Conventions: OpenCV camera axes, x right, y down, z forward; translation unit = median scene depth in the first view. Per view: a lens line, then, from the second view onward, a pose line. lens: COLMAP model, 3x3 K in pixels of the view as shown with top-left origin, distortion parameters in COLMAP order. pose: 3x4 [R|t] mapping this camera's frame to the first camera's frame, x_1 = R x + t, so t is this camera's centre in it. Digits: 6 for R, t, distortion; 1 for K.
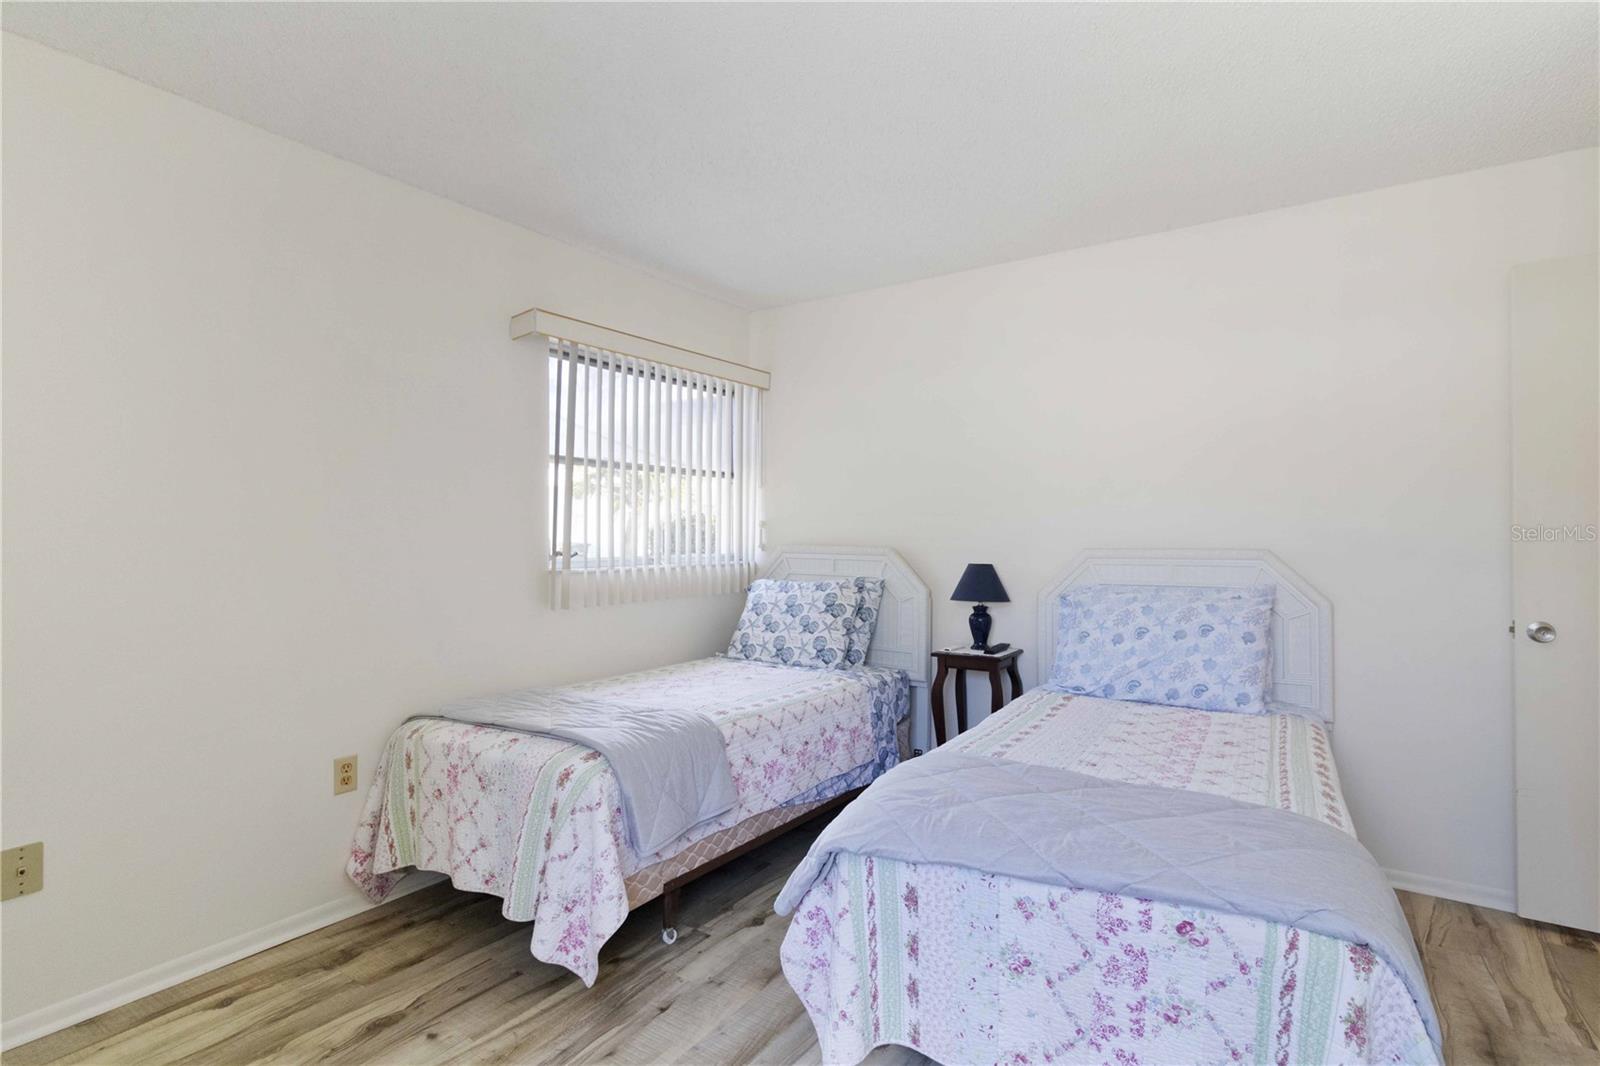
lens RADIAL K [[769.6, 0, 764.8], [0, 769.6, 529.8], [0, 0, 1]] dist [0.003574, 0.001009]
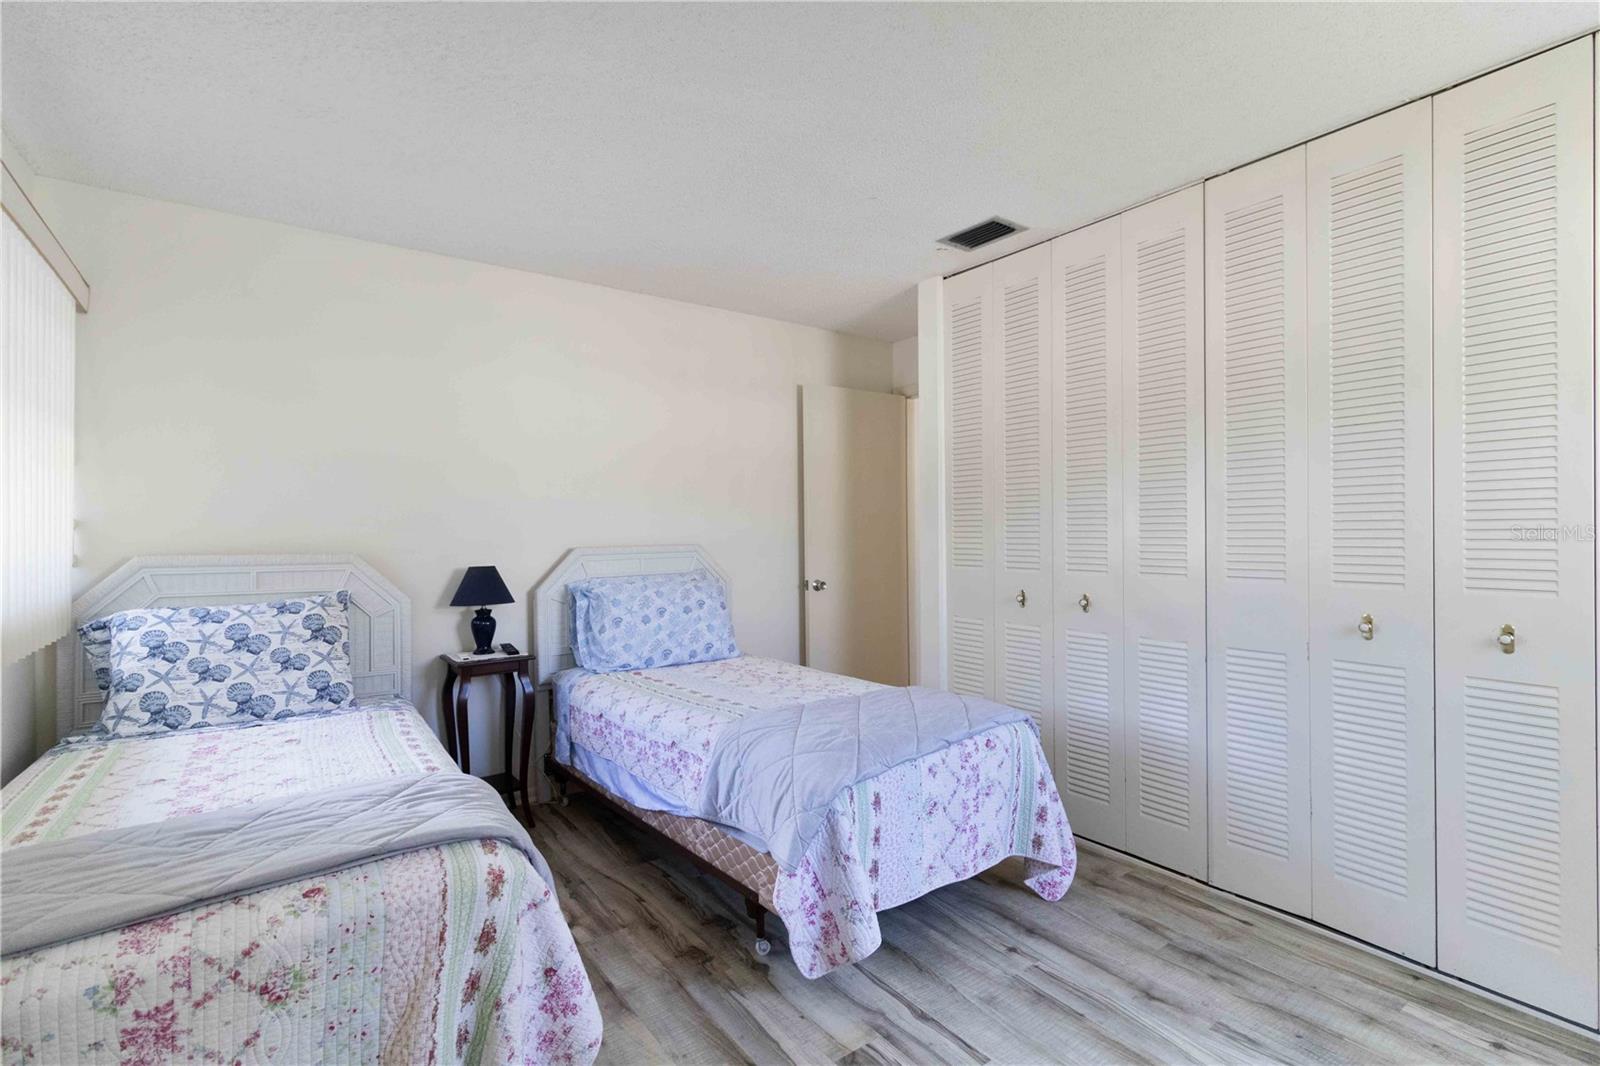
lens RADIAL K [[769.6, 0, 779.2], [0, 769.6, 527.0], [0, 0, 1]] dist [0.003574, 0.001009]
pose [[0.335026, 0.000726, 0.942209, -0.690511], [0.003730, 0.999991, -0.002096, -0.003389], [-0.942201, 0.004217, 0.335020, 0.421869]]
